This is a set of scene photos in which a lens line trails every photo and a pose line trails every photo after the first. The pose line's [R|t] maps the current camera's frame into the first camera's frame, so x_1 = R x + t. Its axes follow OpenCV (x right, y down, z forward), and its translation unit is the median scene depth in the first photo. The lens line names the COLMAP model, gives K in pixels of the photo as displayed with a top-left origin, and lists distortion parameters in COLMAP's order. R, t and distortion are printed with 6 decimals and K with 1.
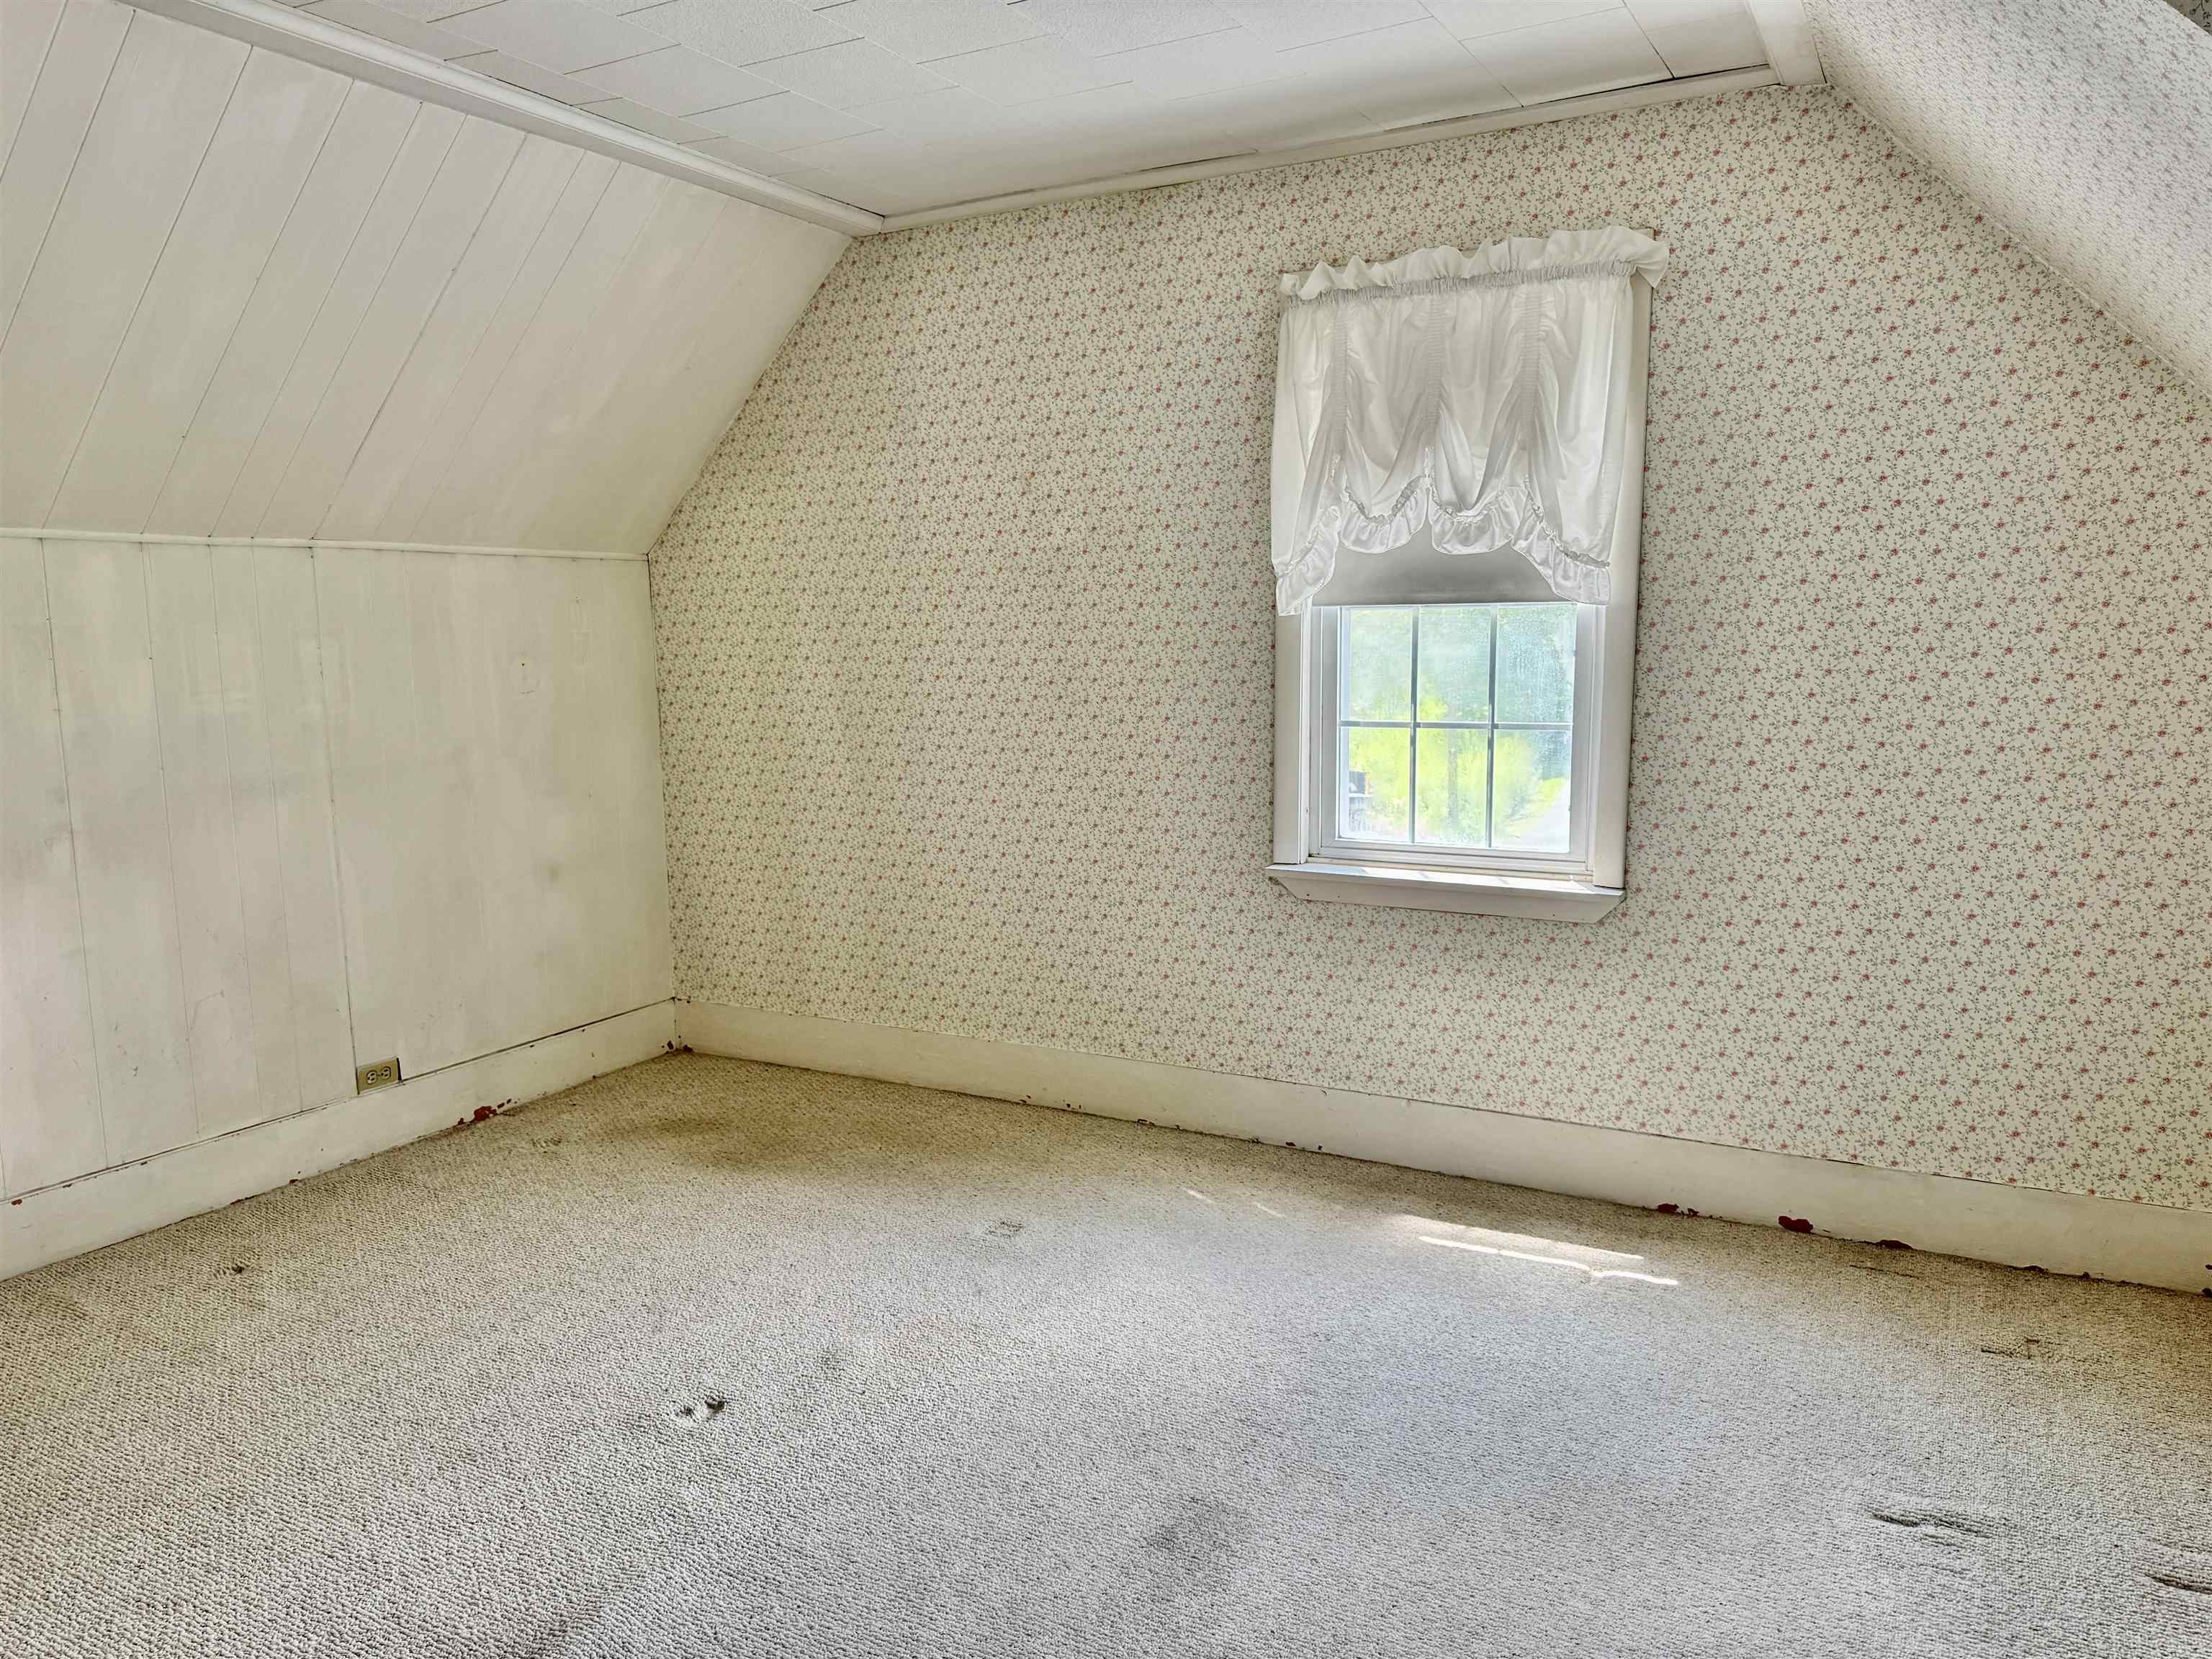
lens RADIAL K [[1546.6, 0, 1102.2], [0, 1546.6, 831.1], [0, 0, 1]] dist [0.047460, -0.061426]
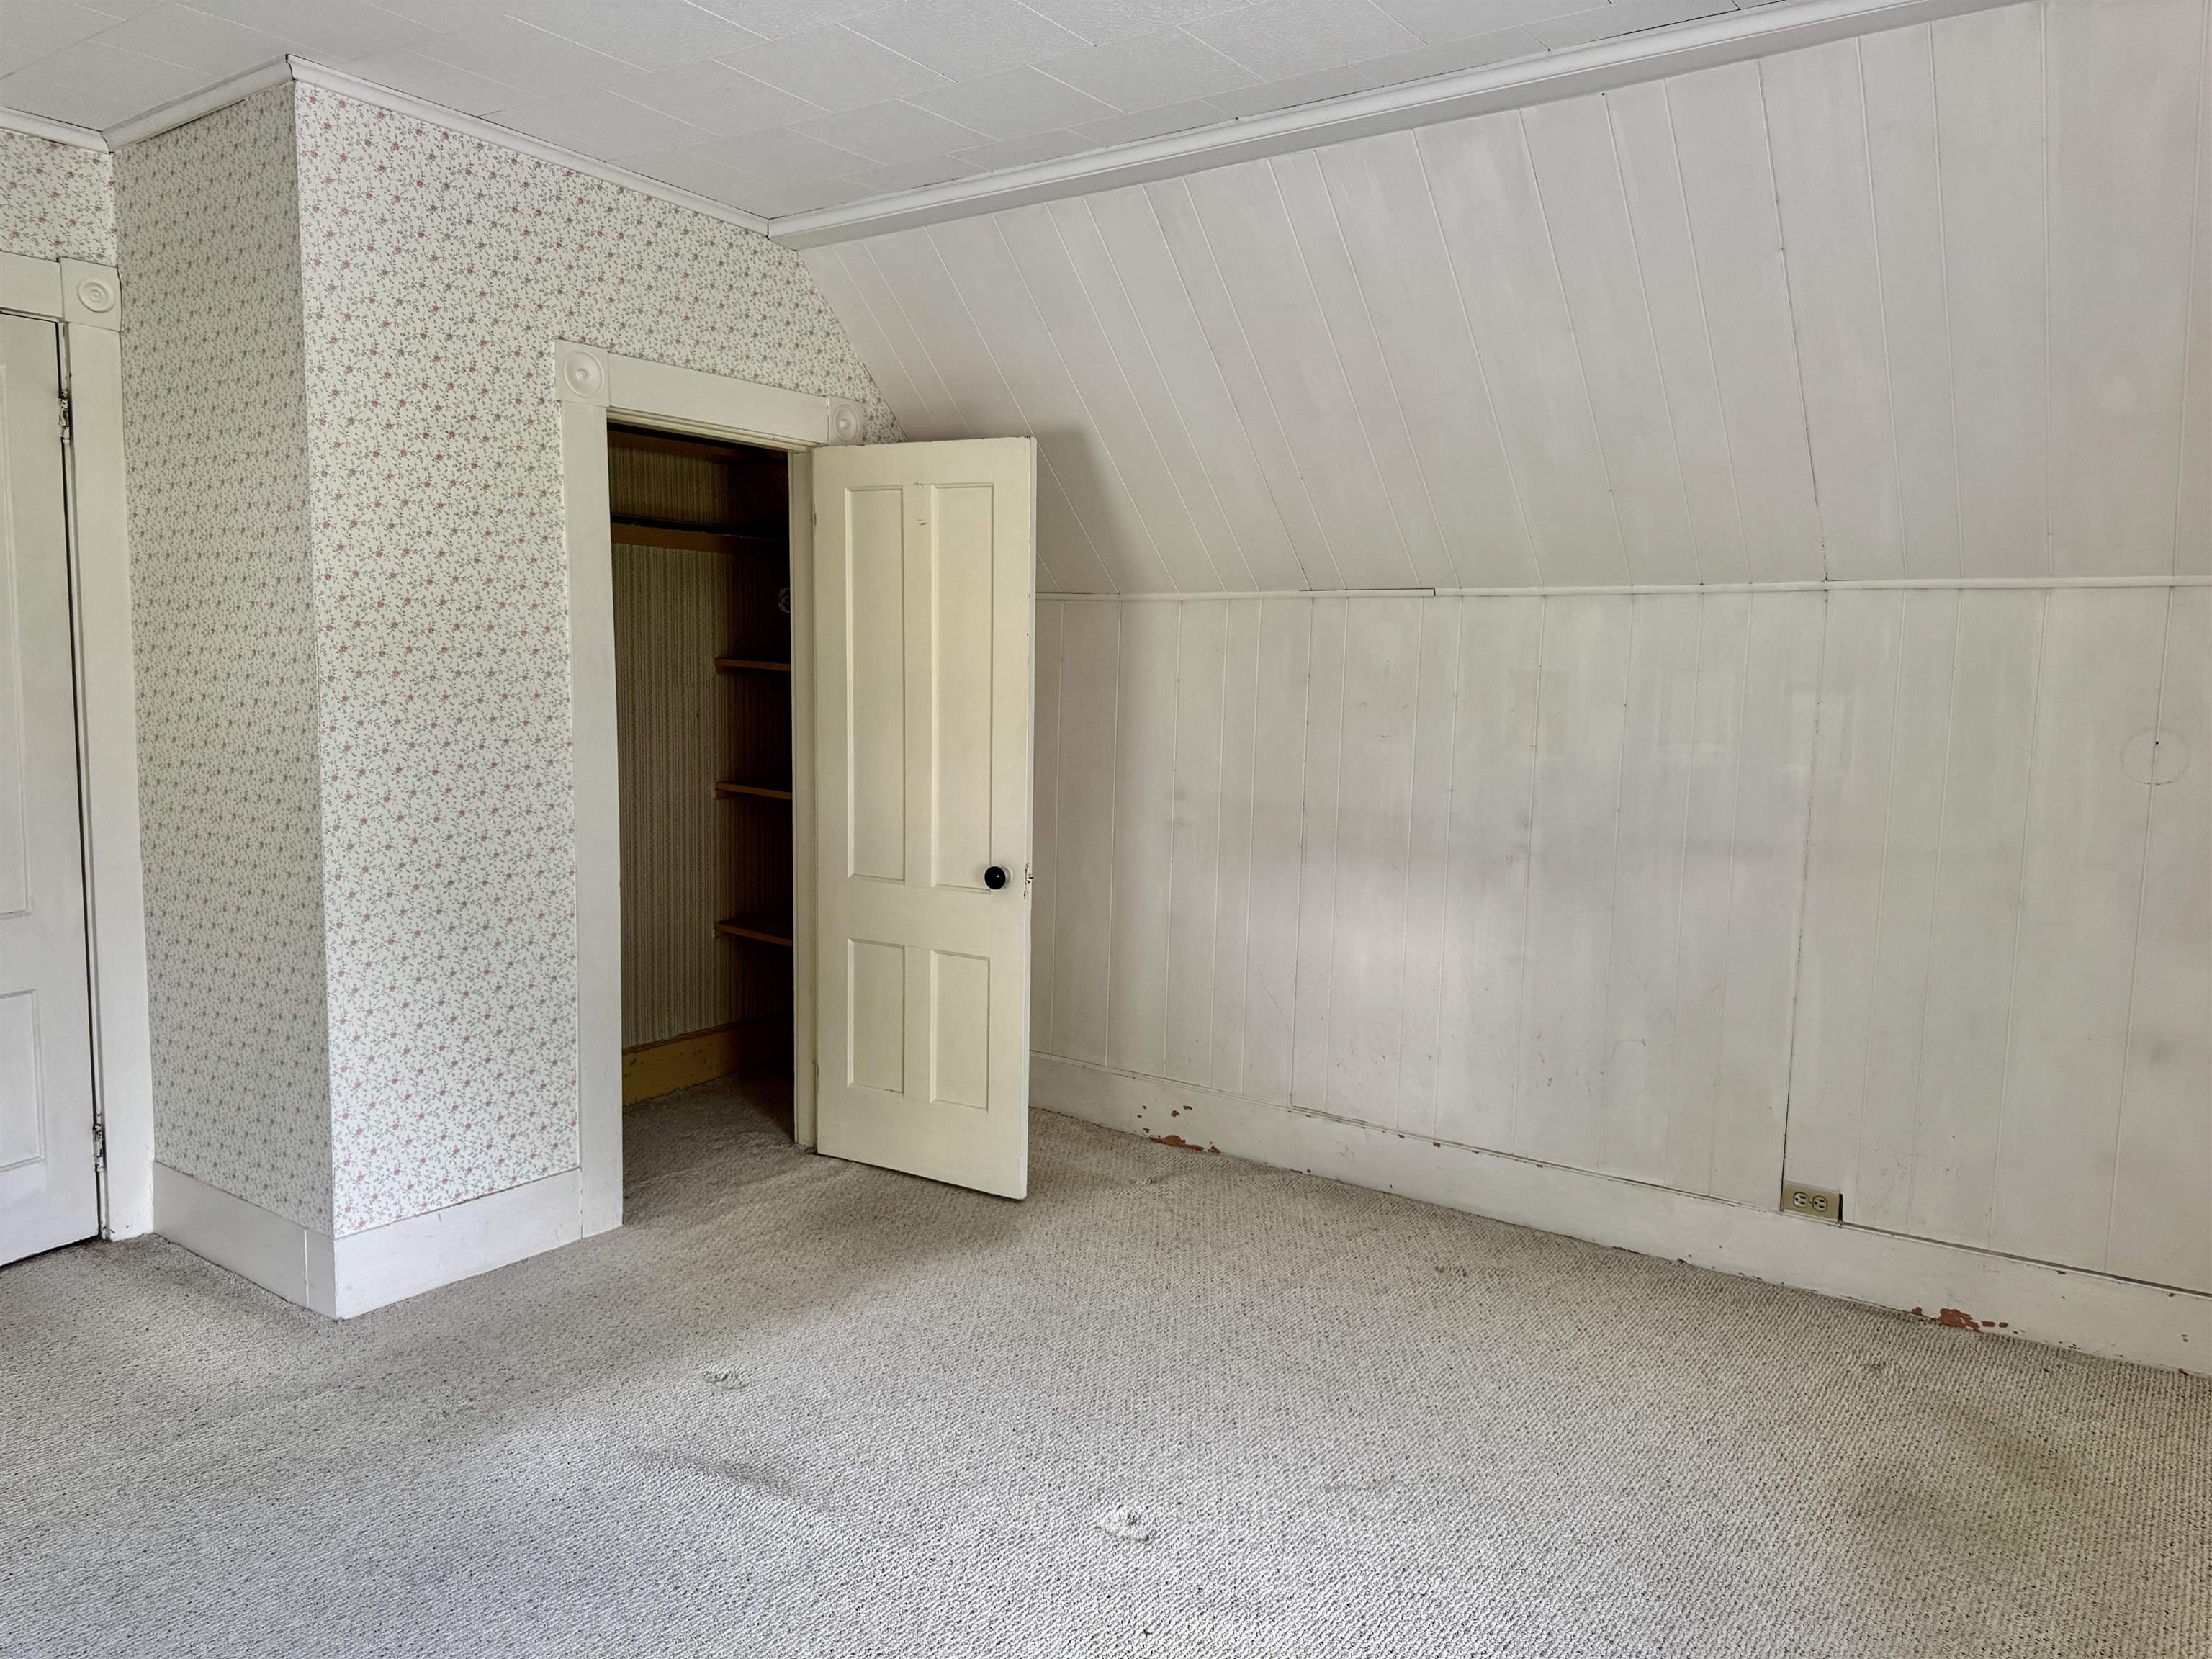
lens RADIAL K [[1546.6, 0, 1100.9], [0, 1546.6, 828.5], [0, 0, 1]] dist [0.047460, -0.061426]
pose [[-0.103904, 0.114762, -0.987944, 0.417029], [-0.150127, 0.980130, 0.129644, -0.101296], [0.983192, 0.161788, -0.084610, 0.685440]]
